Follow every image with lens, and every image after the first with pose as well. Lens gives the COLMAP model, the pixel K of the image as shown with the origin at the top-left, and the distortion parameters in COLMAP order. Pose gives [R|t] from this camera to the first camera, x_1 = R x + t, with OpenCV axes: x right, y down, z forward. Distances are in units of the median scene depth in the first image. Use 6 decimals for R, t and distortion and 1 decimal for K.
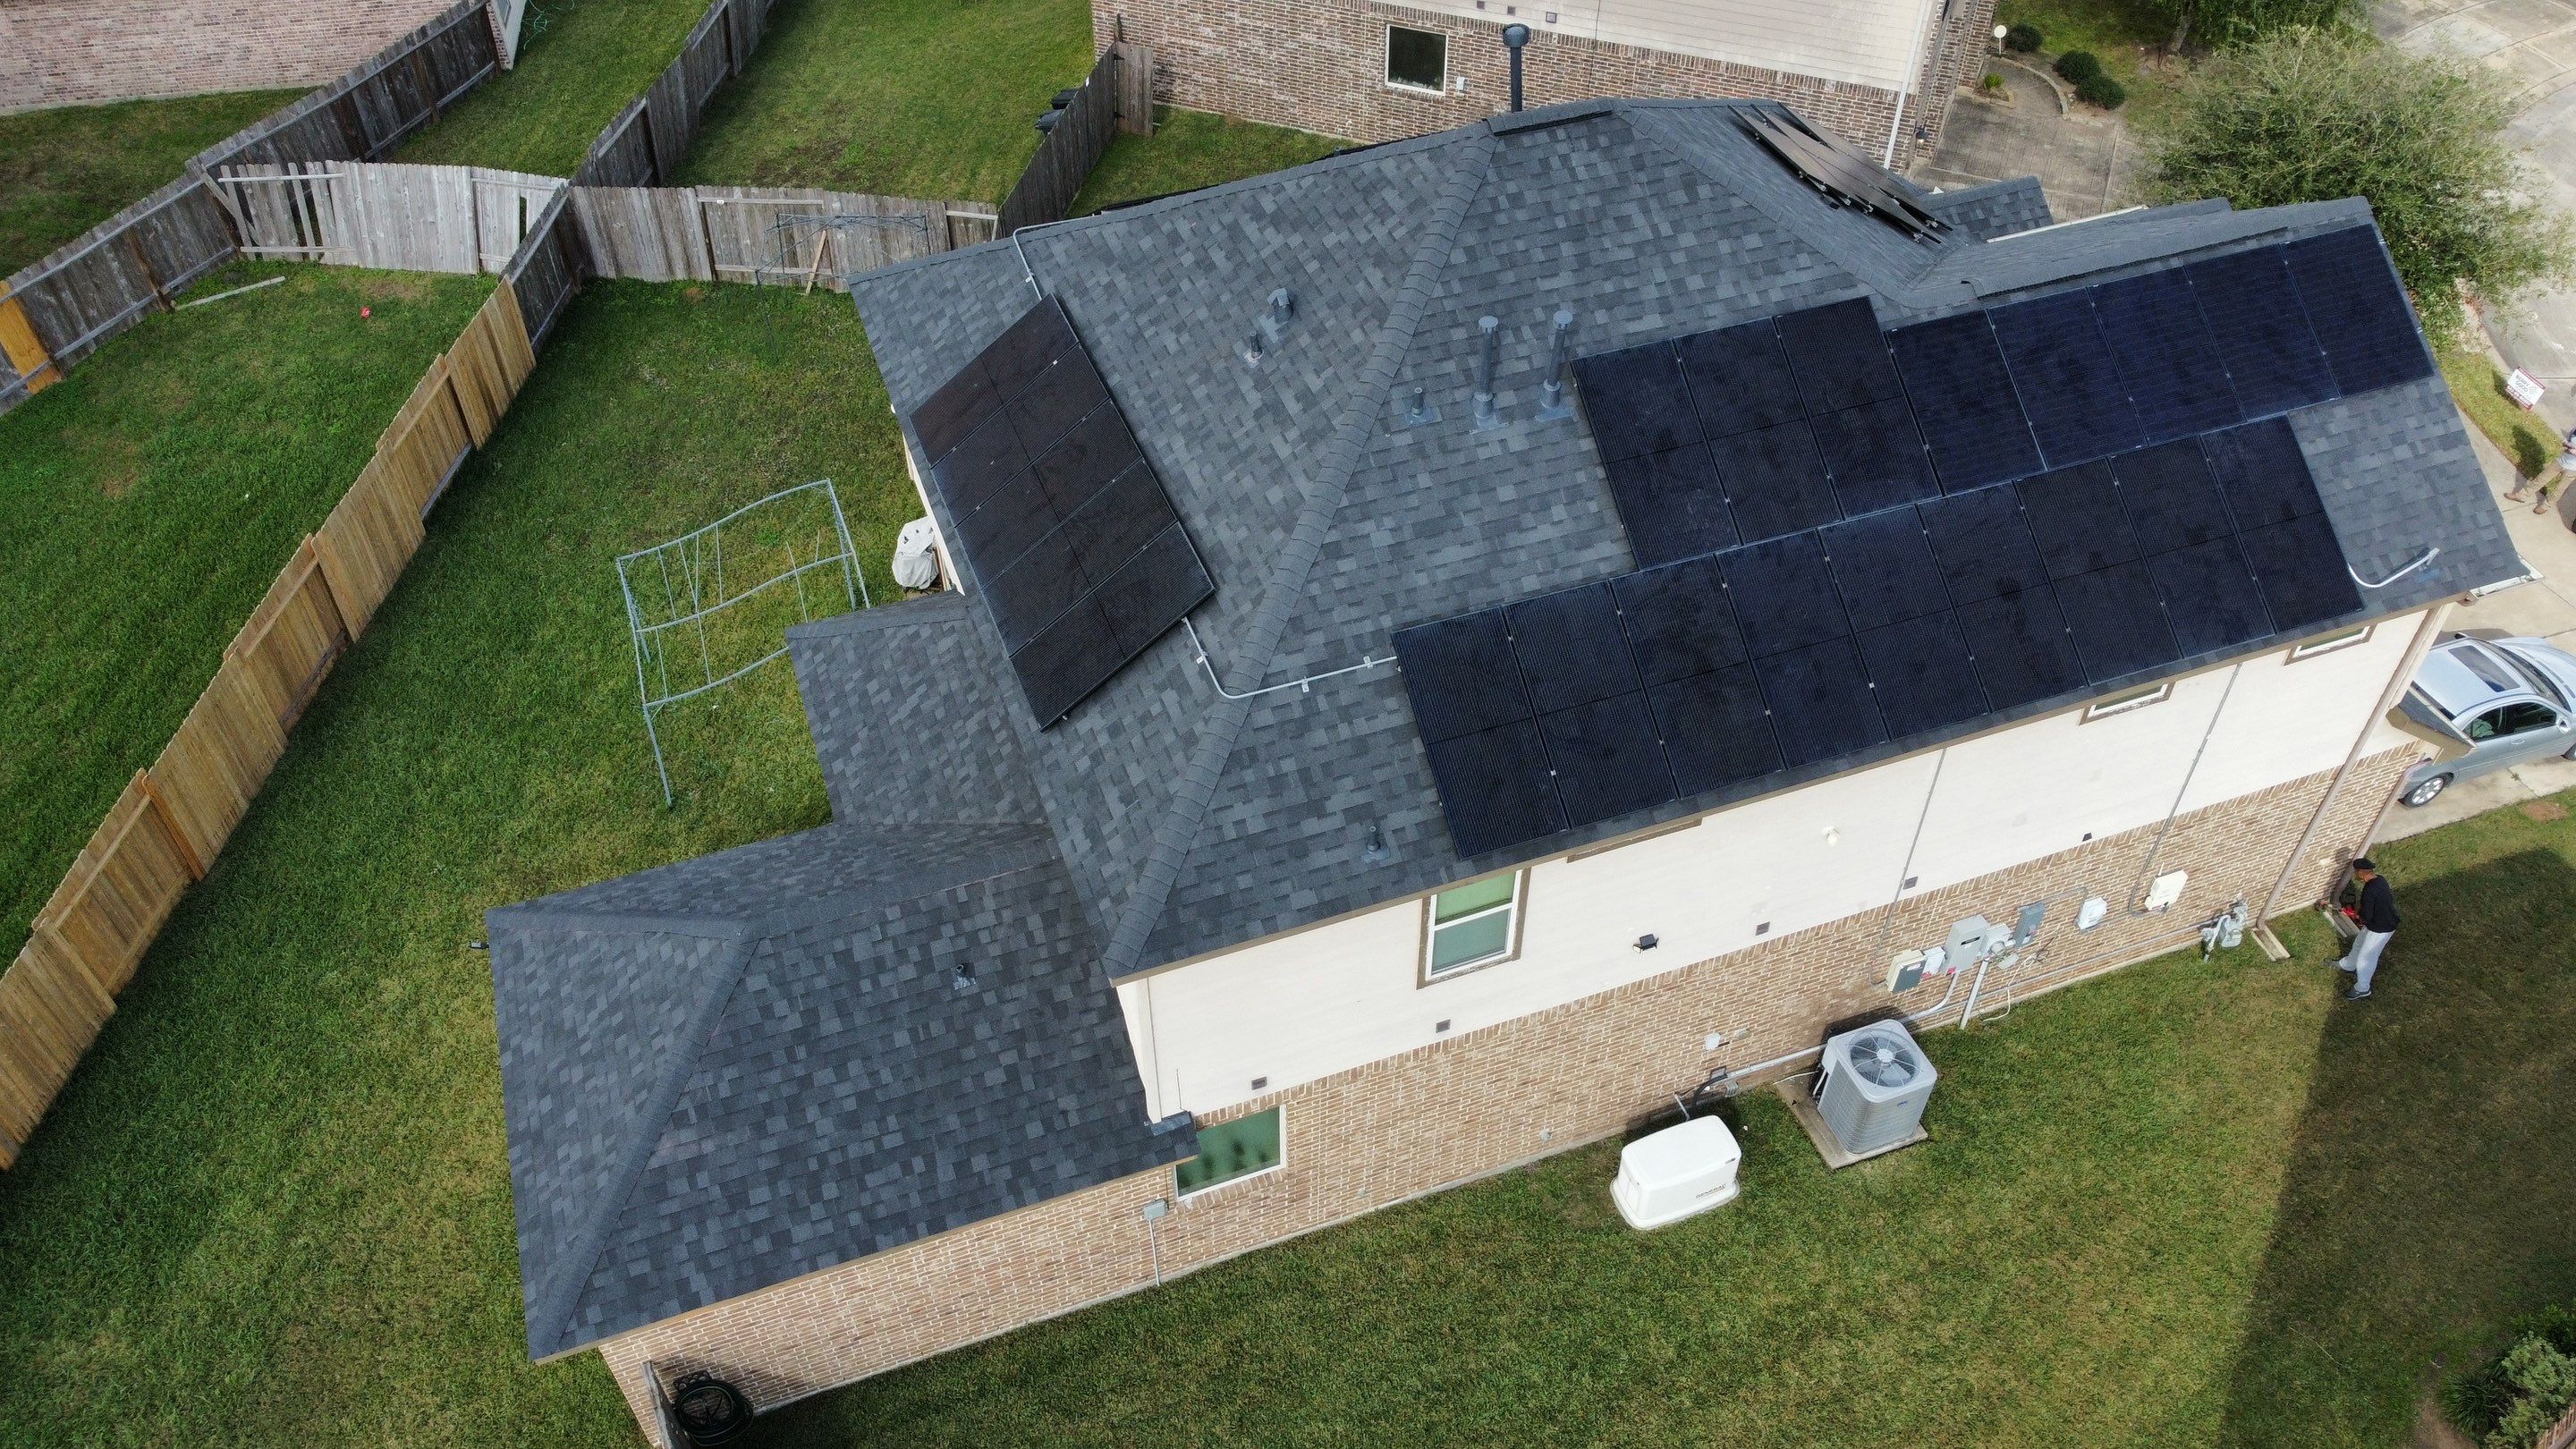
lens RADIAL K [[1952.8, 0, 1286.3], [0, 1952.8, 737.6], [0, 0, 1]] dist [0.002177, -0.008004]
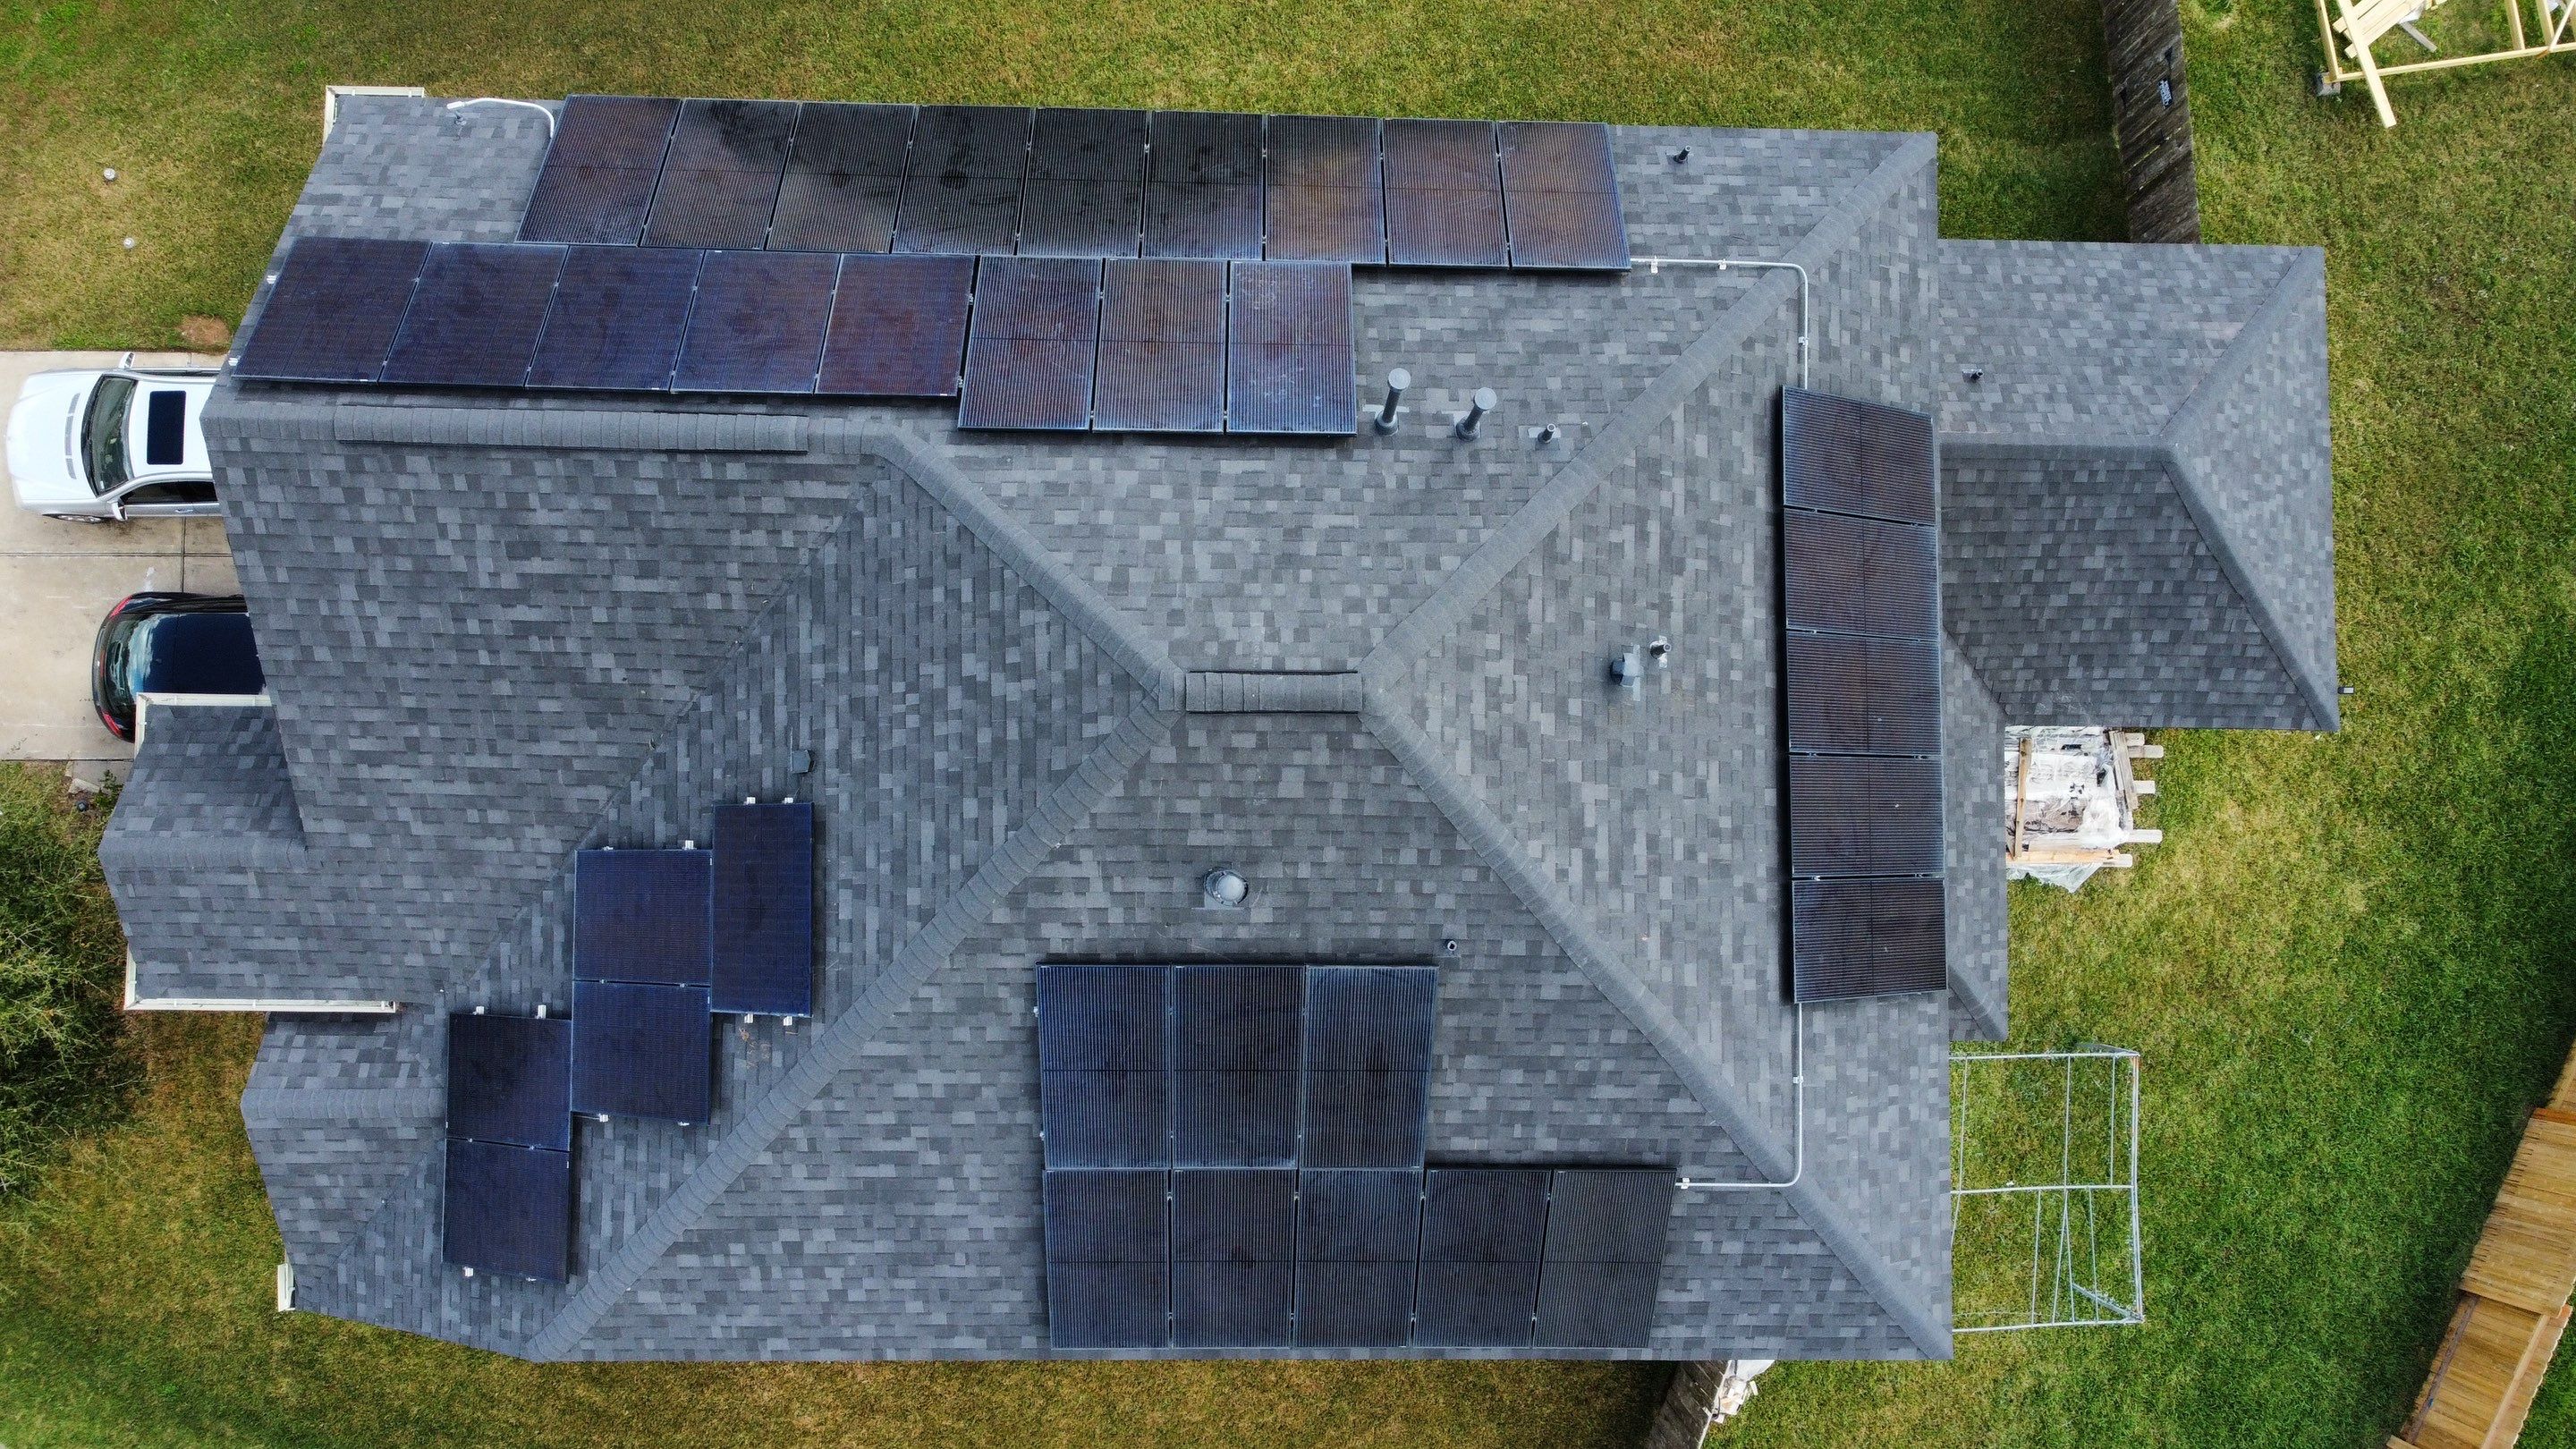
lens RADIAL K [[1952.8, 0, 1293.2], [0, 1952.8, 732.0], [0, 0, 1]] dist [0.002177, -0.008004]
pose [[-0.936847, -0.349705, -0.004895, 0.121234], [0.226884, -0.618347, 0.752443, -0.869132], [-0.266160, 0.703814, 0.658639, 0.496420]]
